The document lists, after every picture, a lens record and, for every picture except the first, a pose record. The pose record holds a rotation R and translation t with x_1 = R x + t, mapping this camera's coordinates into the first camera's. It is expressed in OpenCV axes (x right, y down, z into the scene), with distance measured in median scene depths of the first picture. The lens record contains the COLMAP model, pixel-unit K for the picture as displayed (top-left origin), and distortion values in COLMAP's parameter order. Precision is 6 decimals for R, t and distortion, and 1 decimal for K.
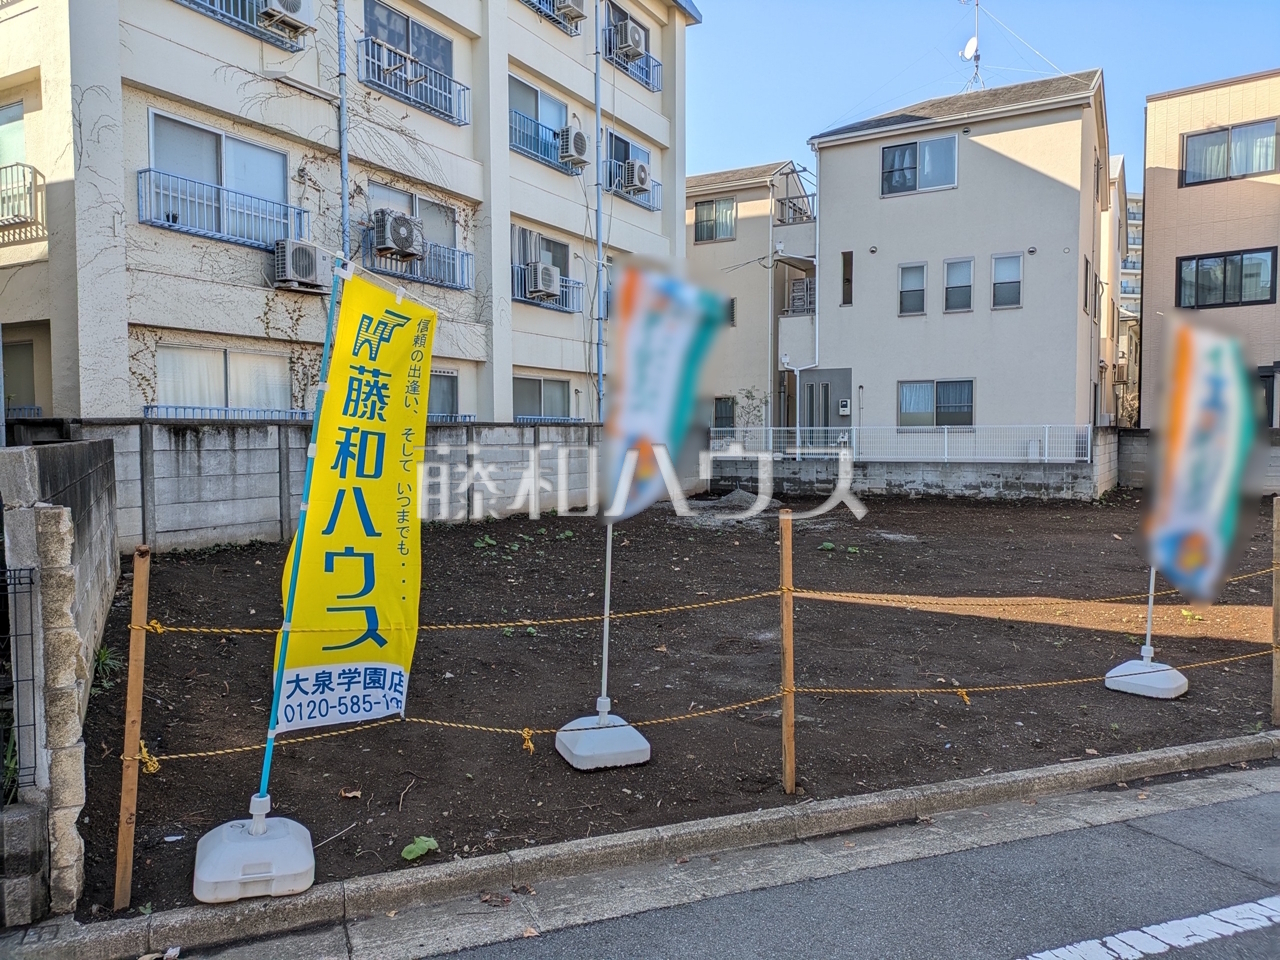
lens RADIAL K [[936.6, 0, 632.3], [0, 936.6, 470.2], [0, 0, 1]] dist [0.065400, -0.060402]
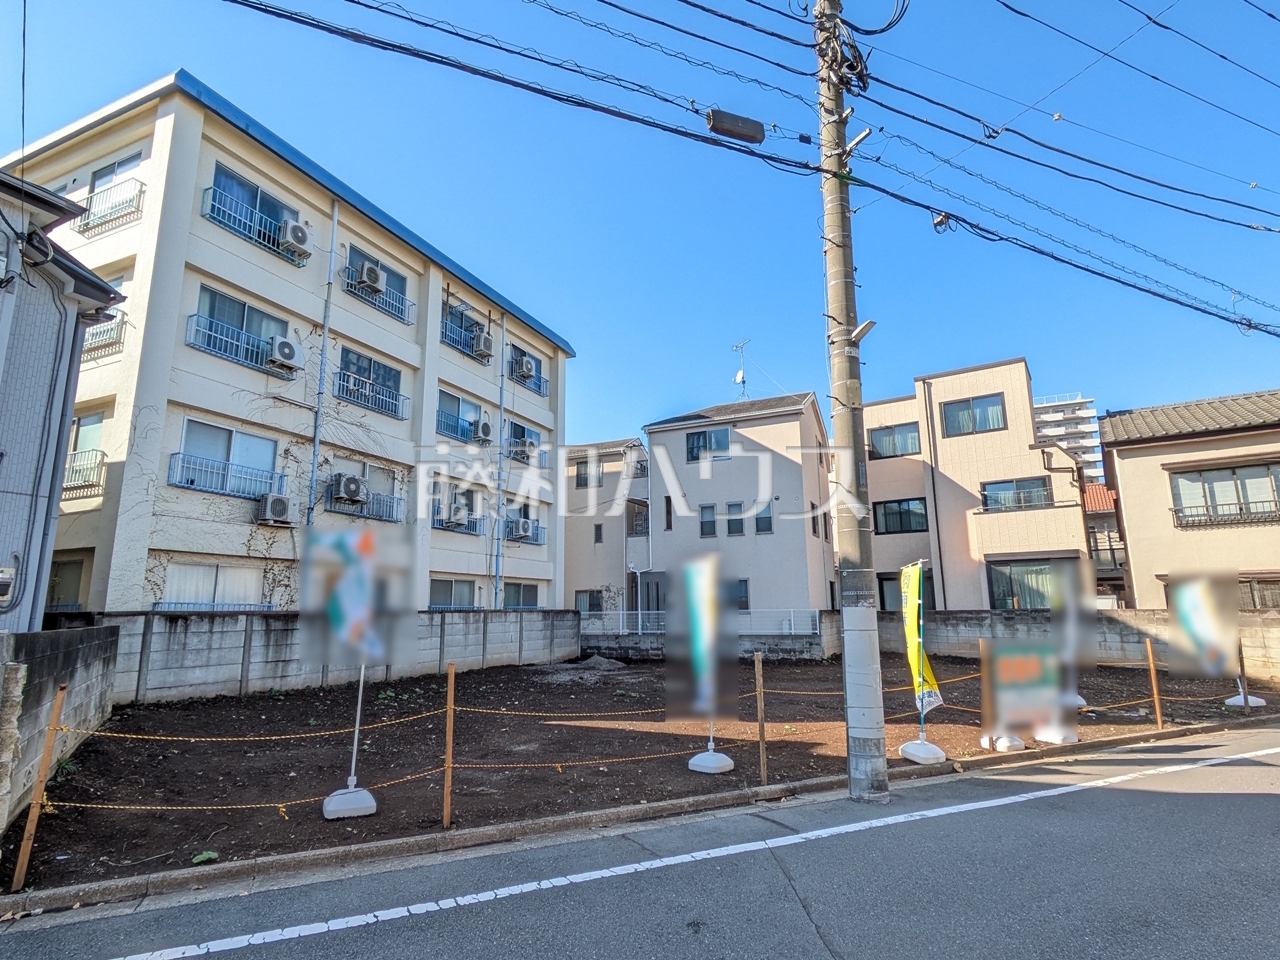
lens RADIAL K [[679.4, 0, 638.0], [0, 679.4, 482.7], [0, 0, 1]] dist [-0.001062, 0.000499]
pose [[0.995894, 0.009663, 0.090013, 0.125193], [0.011215, 0.973458, -0.228590, 0.001743], [-0.089832, 0.228661, 0.969352, -0.130739]]
